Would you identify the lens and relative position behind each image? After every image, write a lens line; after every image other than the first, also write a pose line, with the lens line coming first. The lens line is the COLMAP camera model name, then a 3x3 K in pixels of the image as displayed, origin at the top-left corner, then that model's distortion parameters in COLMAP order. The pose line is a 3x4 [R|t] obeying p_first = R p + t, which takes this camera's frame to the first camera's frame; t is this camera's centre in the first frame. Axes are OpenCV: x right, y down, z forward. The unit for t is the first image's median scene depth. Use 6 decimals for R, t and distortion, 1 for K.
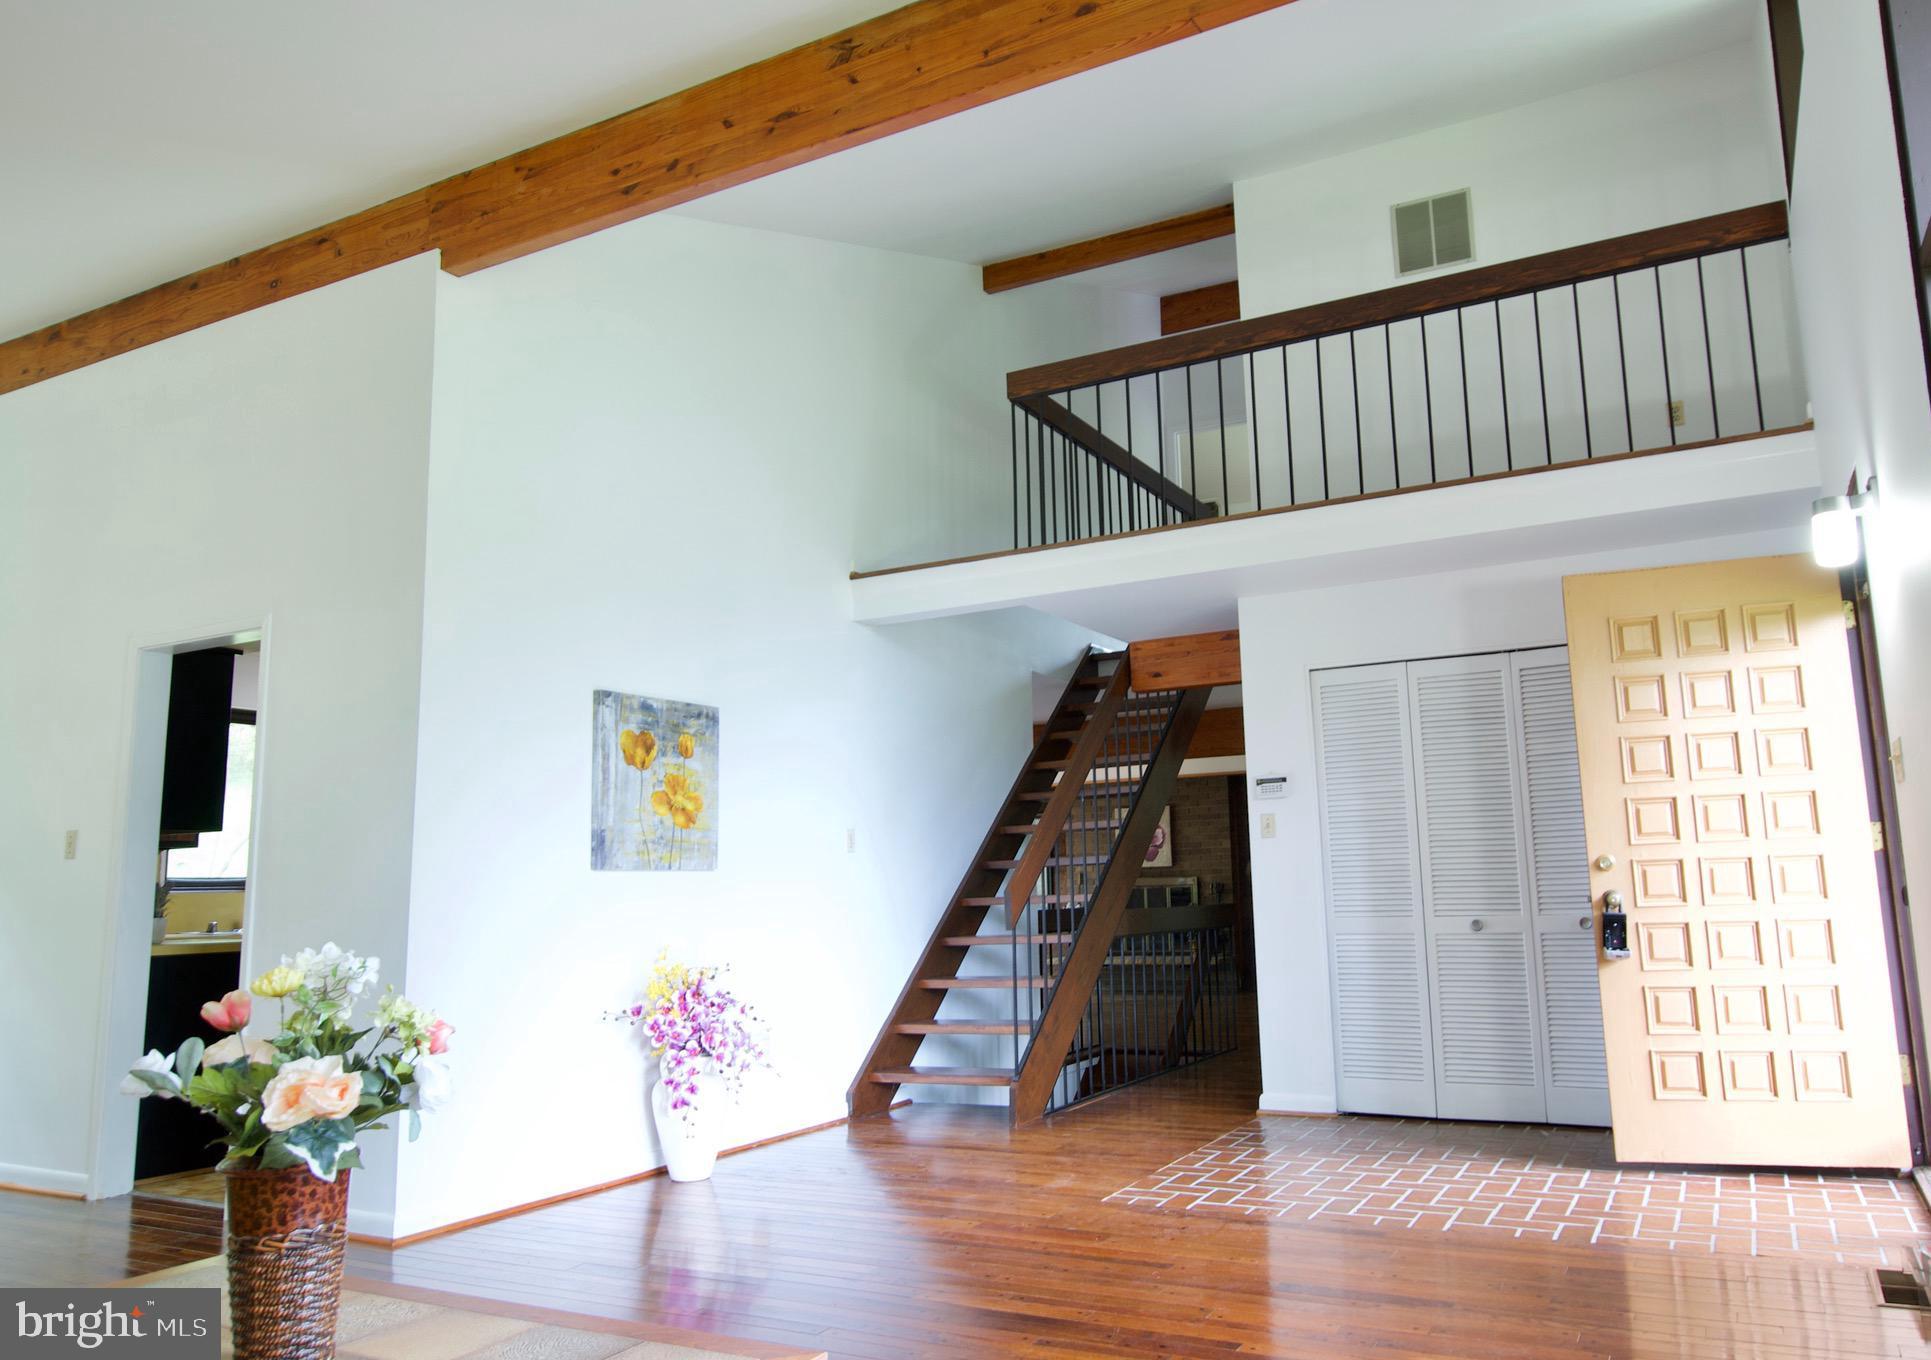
lens RADIAL K [[1365.0, 0, 1026.4], [0, 1365.0, 680.9], [0, 0, 1]] dist [-0.009219, 0.007575]
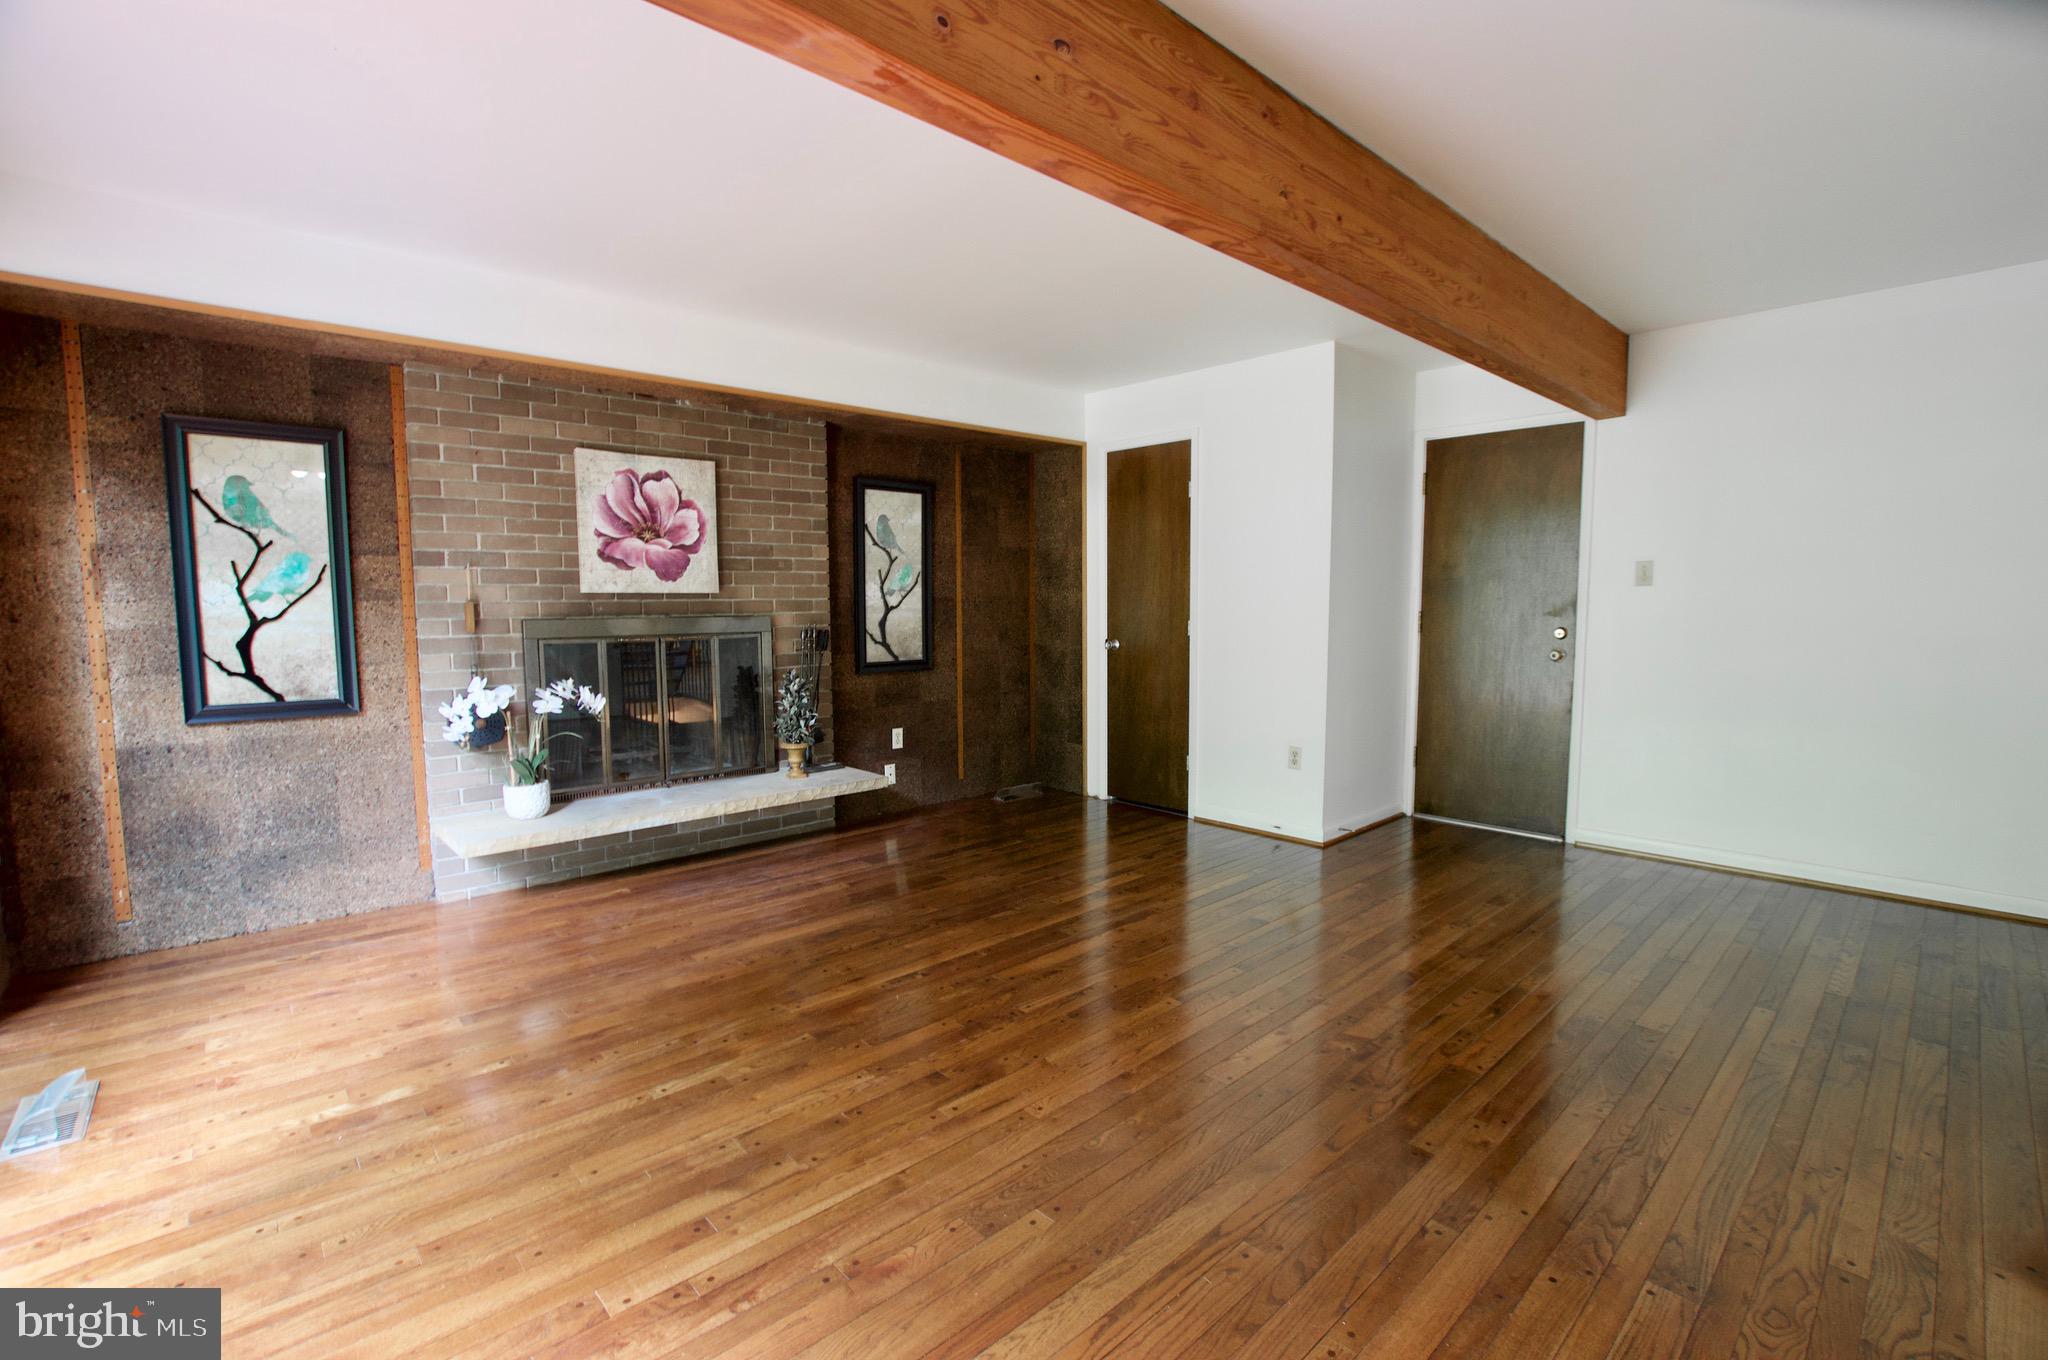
lens RADIAL K [[916.5, 0, 1024.0], [0, 916.5, 680.0], [0, 0, 1]] dist [-0.017119, 0.000682]
pose [[0.341356, -0.056011, 0.938264, -0.154358], [-0.146190, 0.982912, 0.111863, 0.115129], [-0.928496, -0.175350, 0.327334, 0.797425]]
